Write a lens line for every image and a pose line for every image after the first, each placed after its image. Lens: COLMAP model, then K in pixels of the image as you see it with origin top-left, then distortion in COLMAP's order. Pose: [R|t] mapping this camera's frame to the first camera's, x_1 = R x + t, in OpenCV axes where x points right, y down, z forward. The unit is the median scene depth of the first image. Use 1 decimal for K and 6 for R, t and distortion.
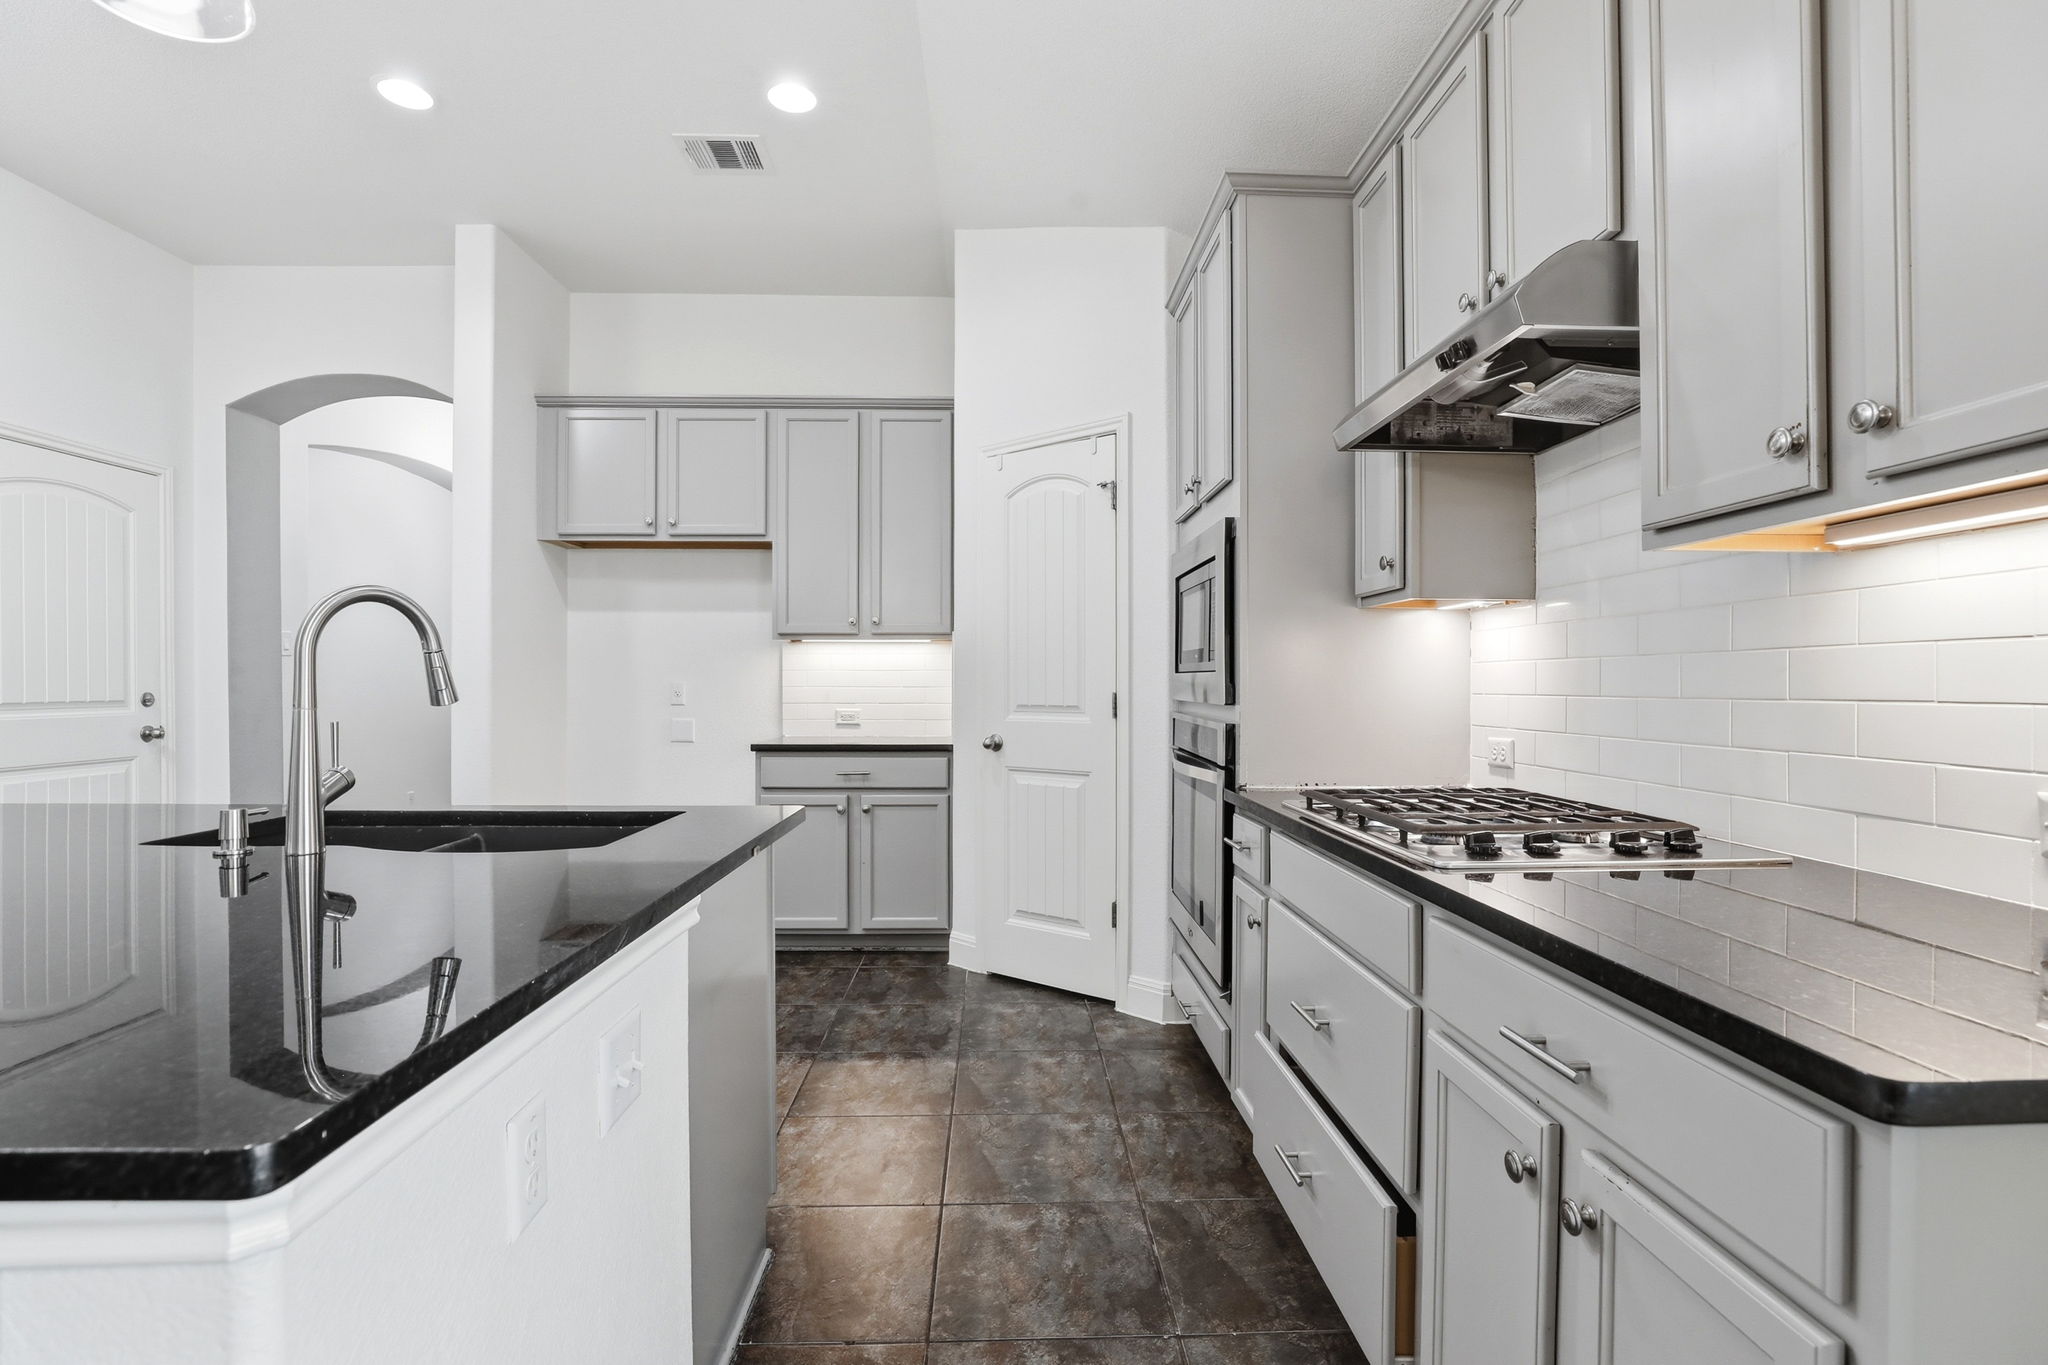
lens RADIAL K [[937.6, 0, 1042.5], [0, 937.6, 688.8], [0, 0, 1]] dist [-0.040241, 0.008696]
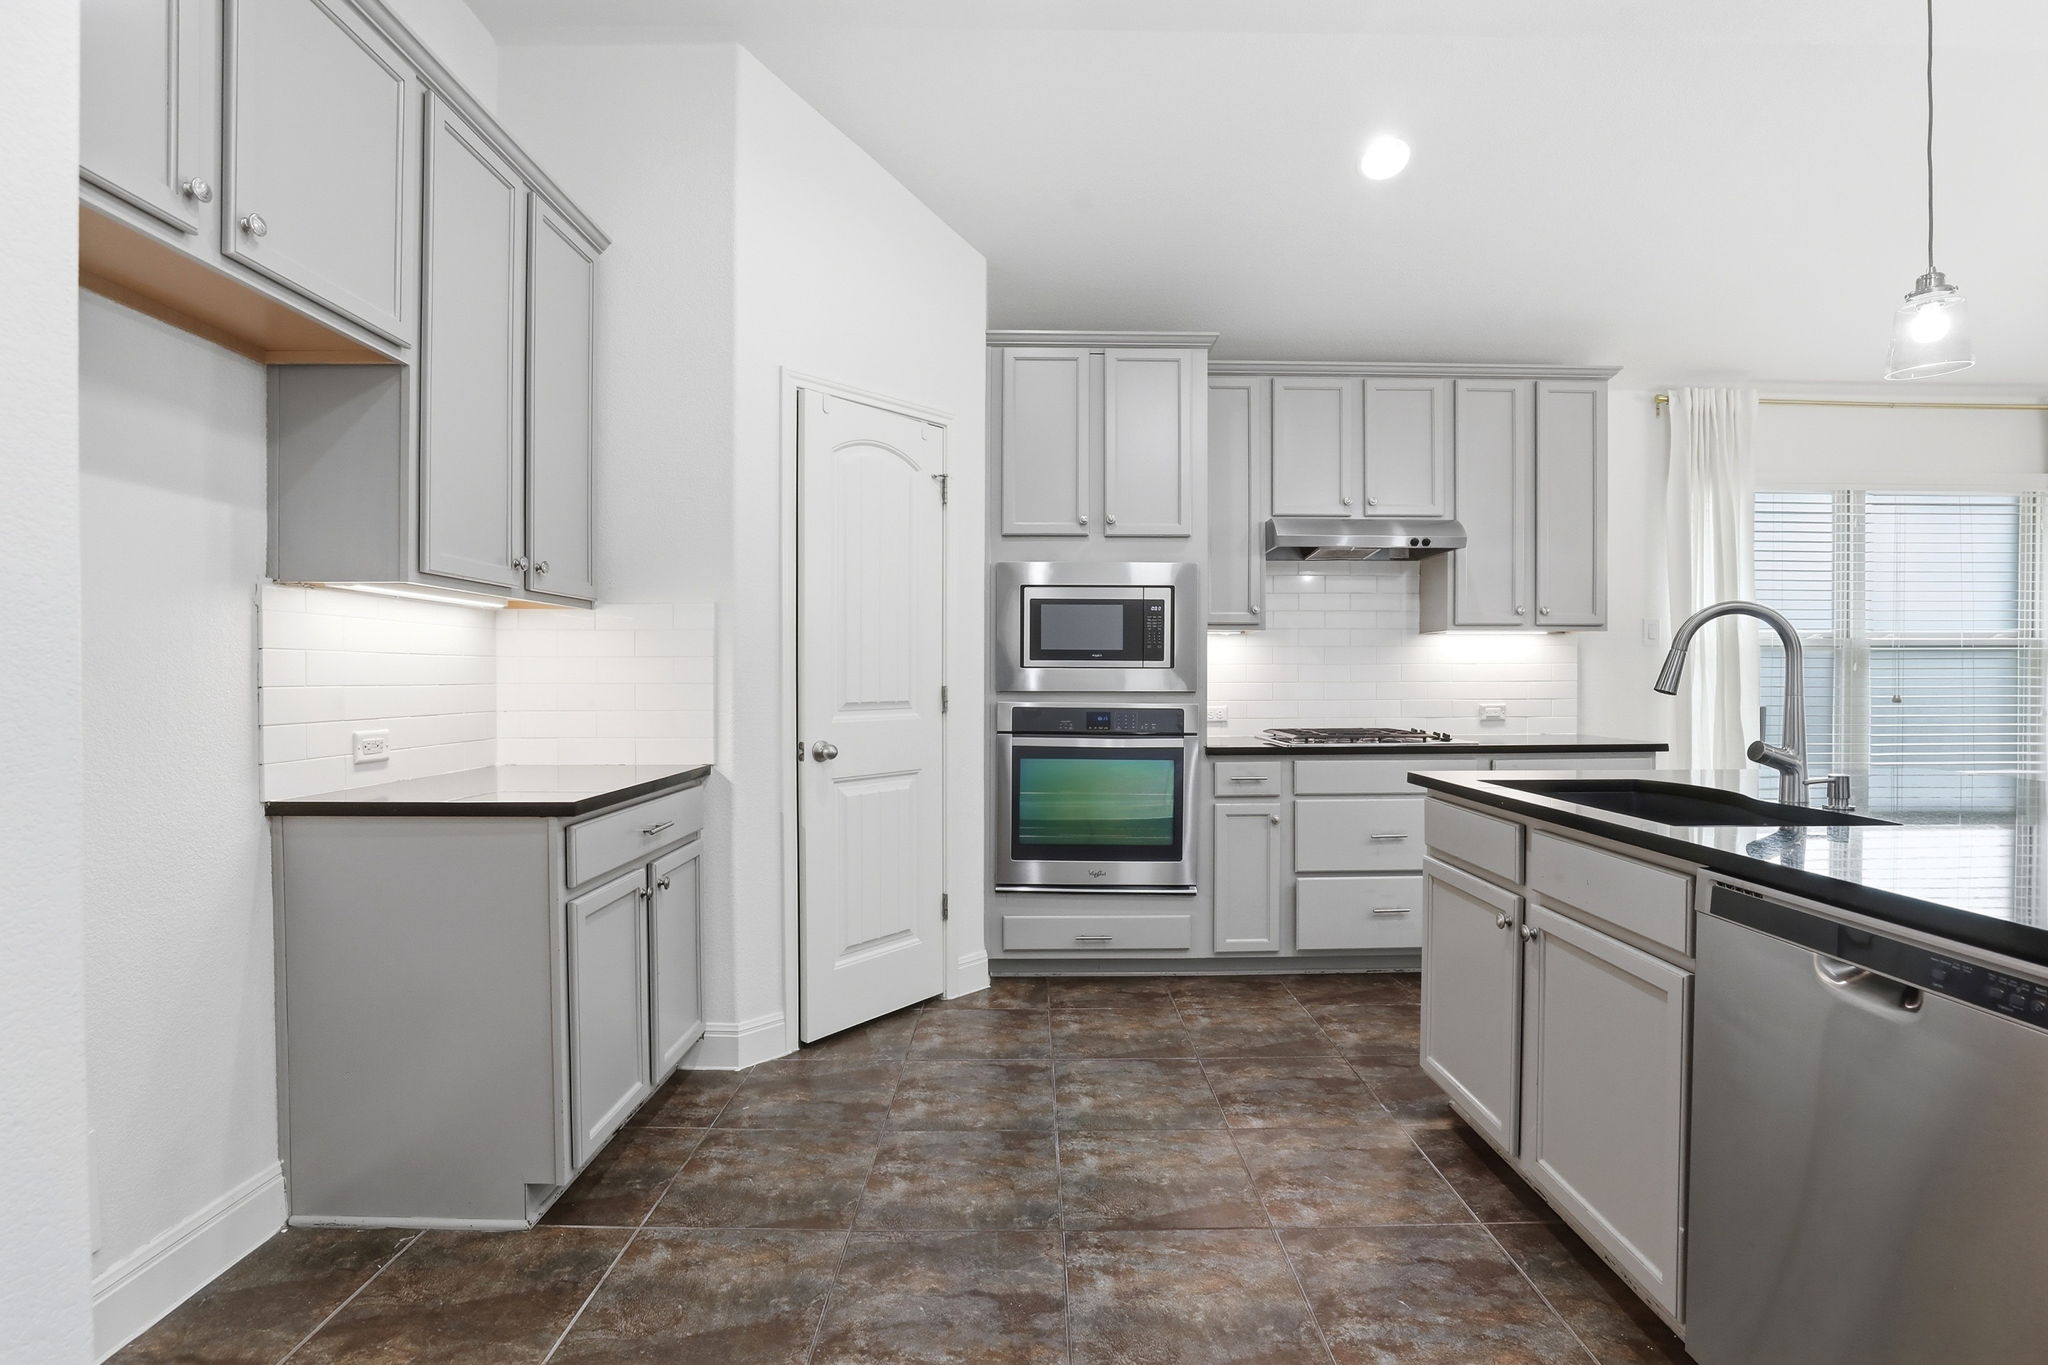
lens RADIAL K [[937.6, 0, 1053.1], [0, 937.6, 686.3], [0, 0, 1]] dist [-0.040241, 0.008696]
pose [[0.028255, -0.016630, 0.999462, -0.958598], [-0.001244, 0.999860, 0.016672, -0.012782], [-0.999600, -0.001715, 0.028230, 0.890317]]
